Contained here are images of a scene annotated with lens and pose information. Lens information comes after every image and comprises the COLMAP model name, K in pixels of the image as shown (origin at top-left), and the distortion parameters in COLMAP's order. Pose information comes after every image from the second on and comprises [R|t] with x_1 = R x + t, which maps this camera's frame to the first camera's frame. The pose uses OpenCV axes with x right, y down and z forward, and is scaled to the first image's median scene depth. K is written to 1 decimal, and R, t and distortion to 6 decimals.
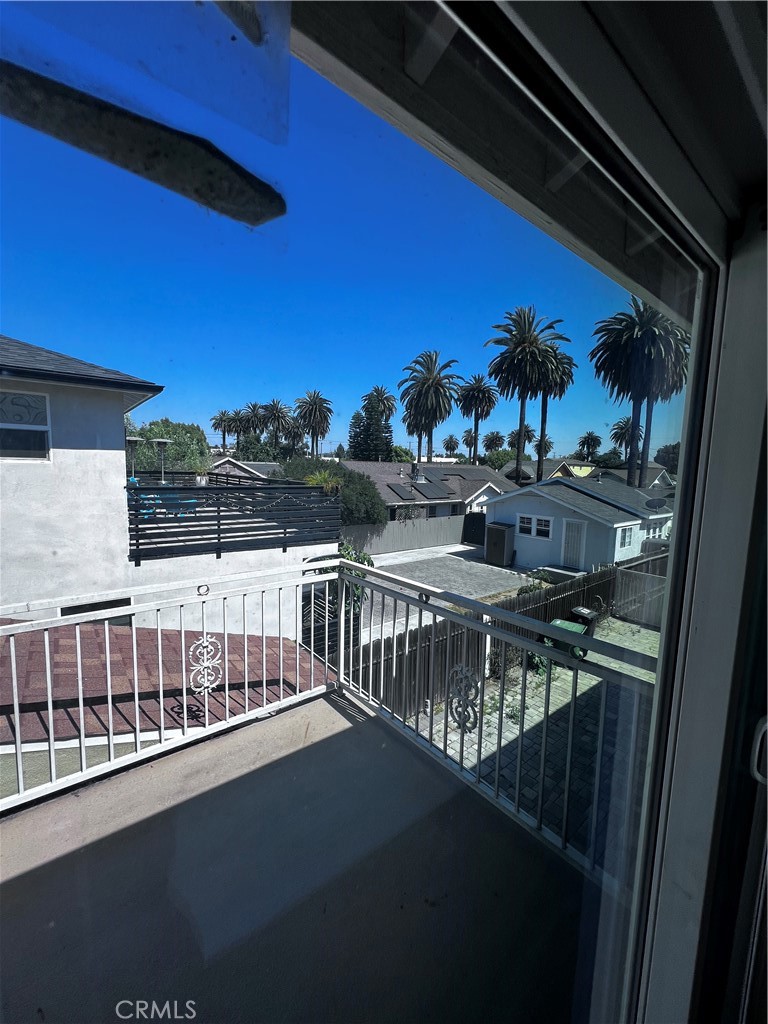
lens RADIAL K [[412.4, 0, 384.0], [0, 412.4, 512.0], [0, 0, 1]] dist [-0.000788, -0.000173]
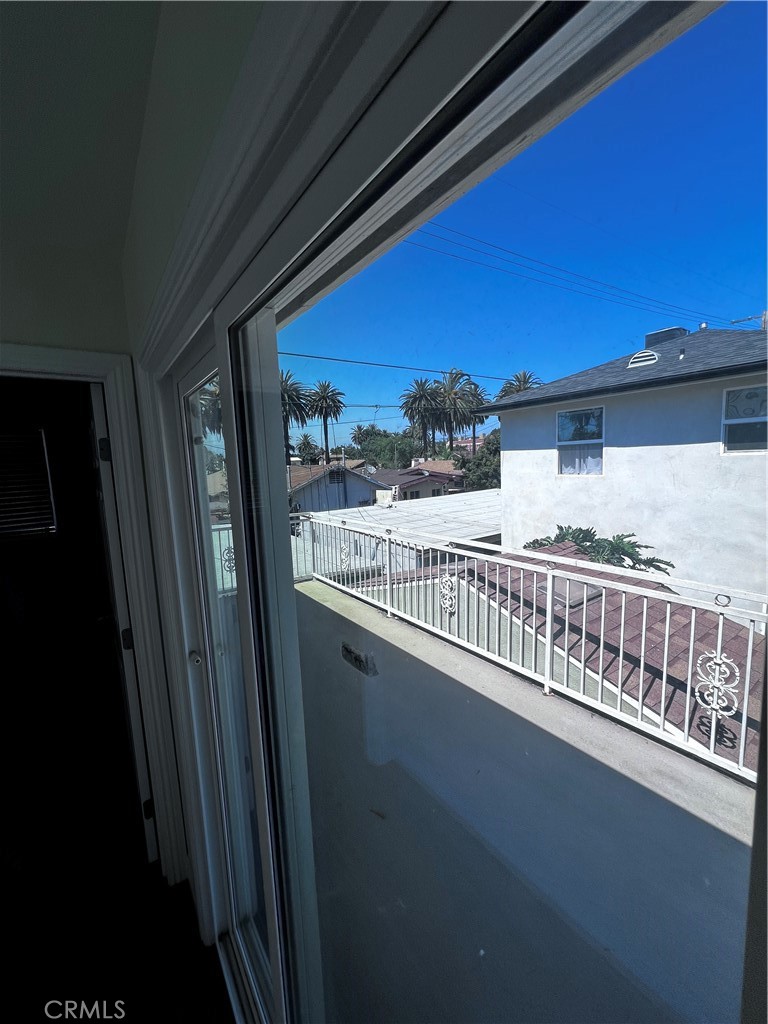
lens RADIAL K [[412.4, 0, 384.0], [0, 412.4, 512.0], [0, 0, 1]] dist [-0.000788, -0.000173]
pose [[-0.058387, 0.101086, -0.993163, 0.449220], [-0.076630, 0.991471, 0.105419, -0.032327], [0.995349, 0.082261, -0.050142, 0.310455]]
